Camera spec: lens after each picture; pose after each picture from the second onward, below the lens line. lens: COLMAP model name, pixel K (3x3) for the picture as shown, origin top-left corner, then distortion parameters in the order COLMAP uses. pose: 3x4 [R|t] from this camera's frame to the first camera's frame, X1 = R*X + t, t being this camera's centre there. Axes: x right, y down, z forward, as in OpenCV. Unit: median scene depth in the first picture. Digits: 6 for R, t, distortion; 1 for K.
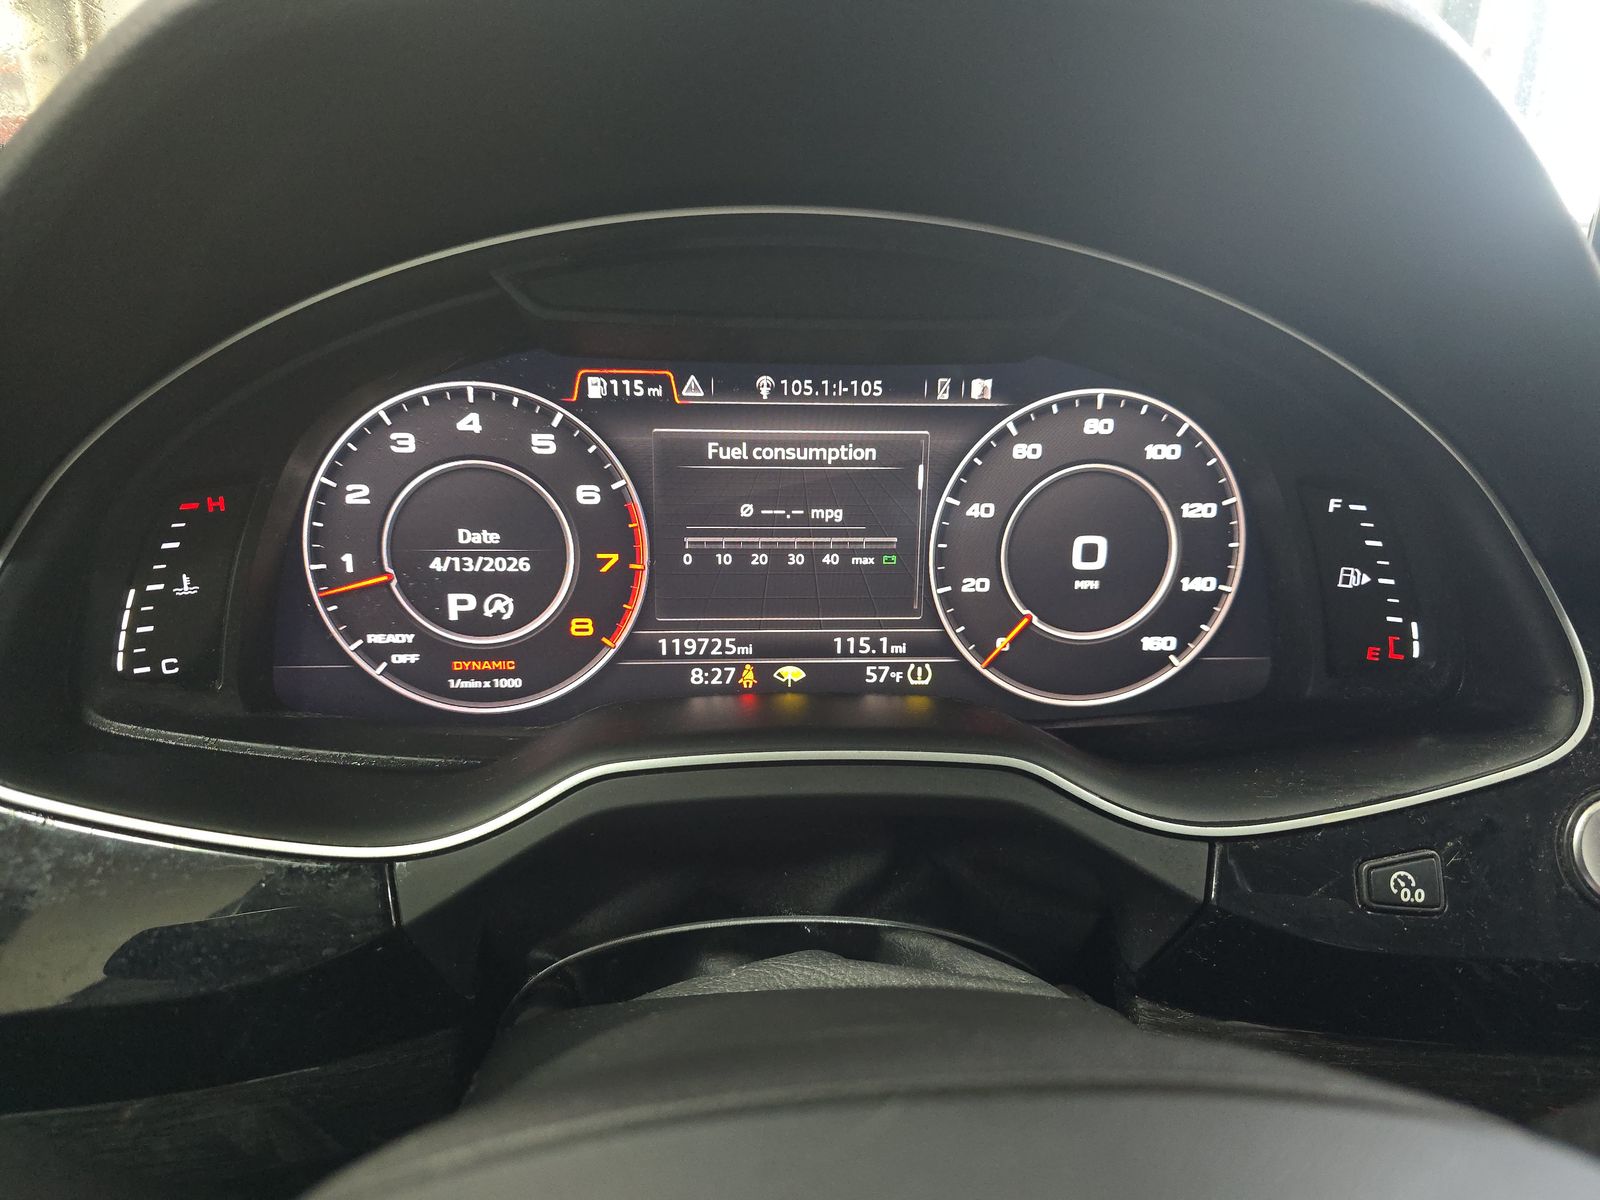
lens RADIAL K [[1071.8, 0, 800.0], [0, 1071.8, 600.0], [0, 0, 1]] dist [0.048807, -0.057325]
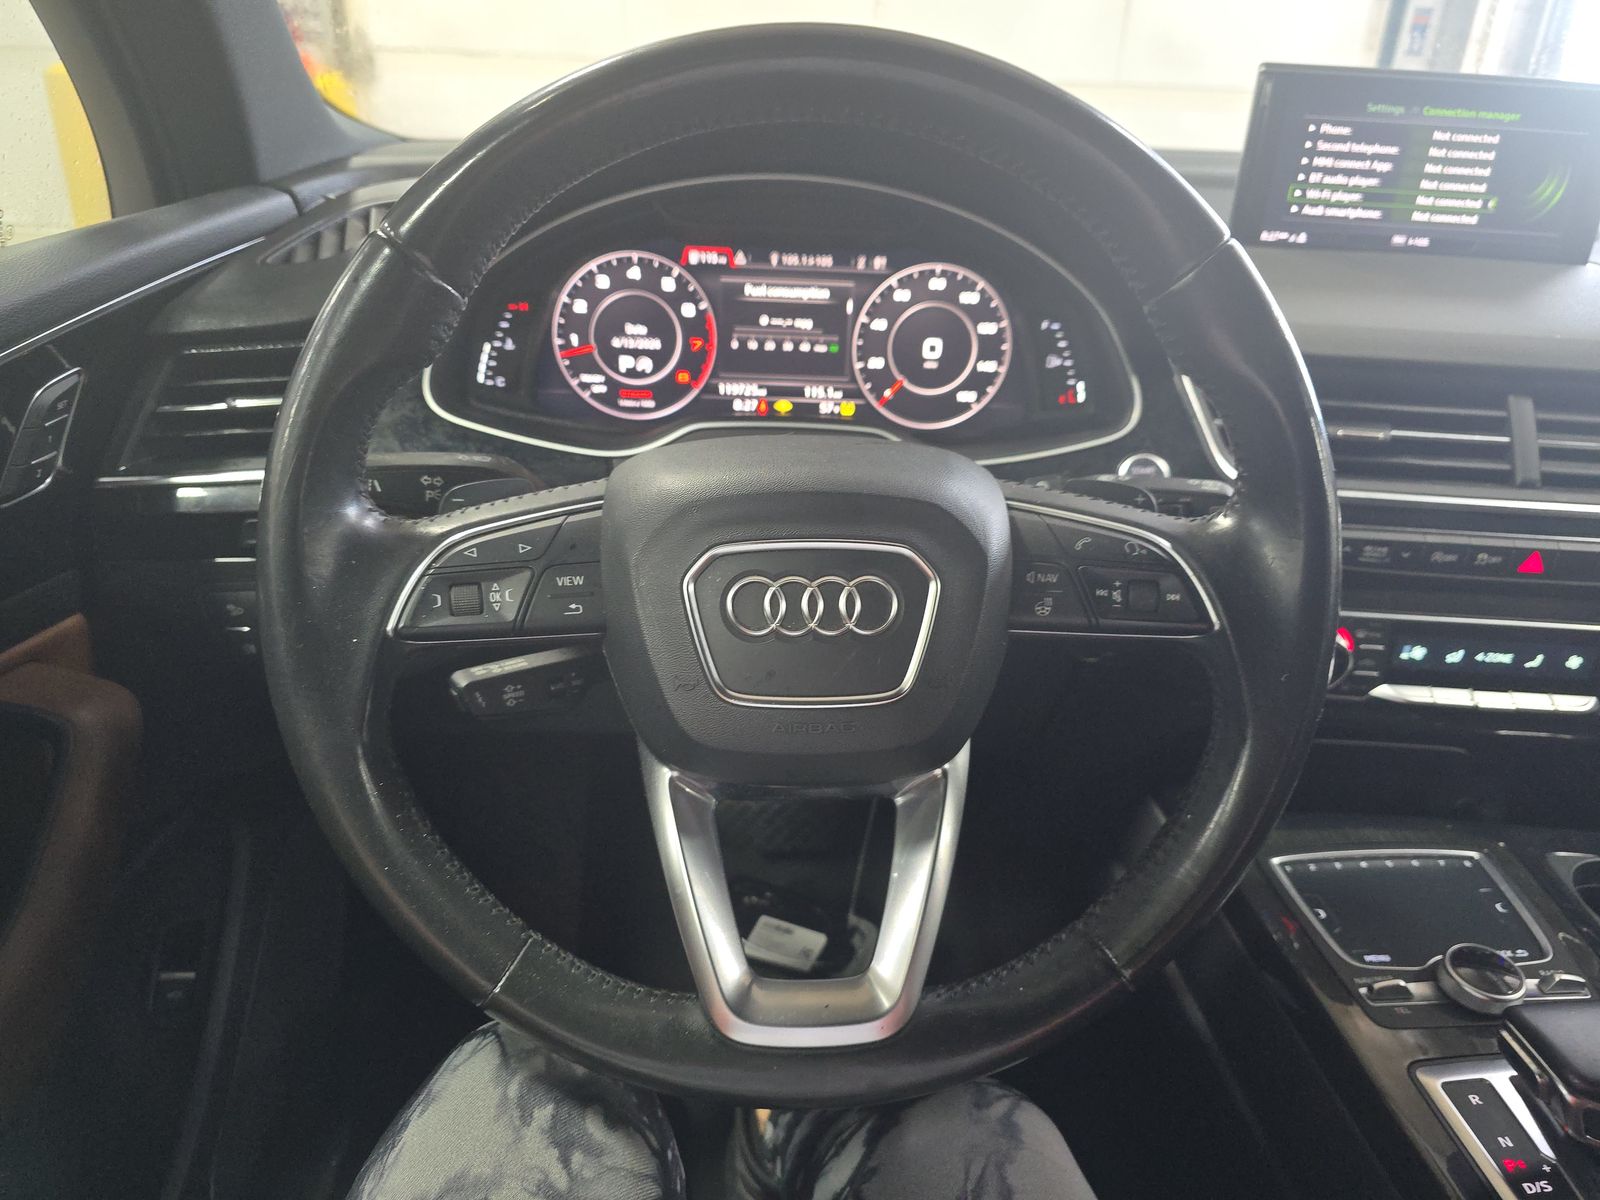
lens RADIAL K [[1056.5, 0, 800.0], [0, 1056.5, 600.0], [0, 0, 1]] dist [0.020743, -0.039889]
pose [[0.999322, 0.032686, -0.016969, 0.070408], [-0.030966, 0.995157, 0.093297, 0.256693], [0.019937, -0.092708, 0.995494, -1.064396]]
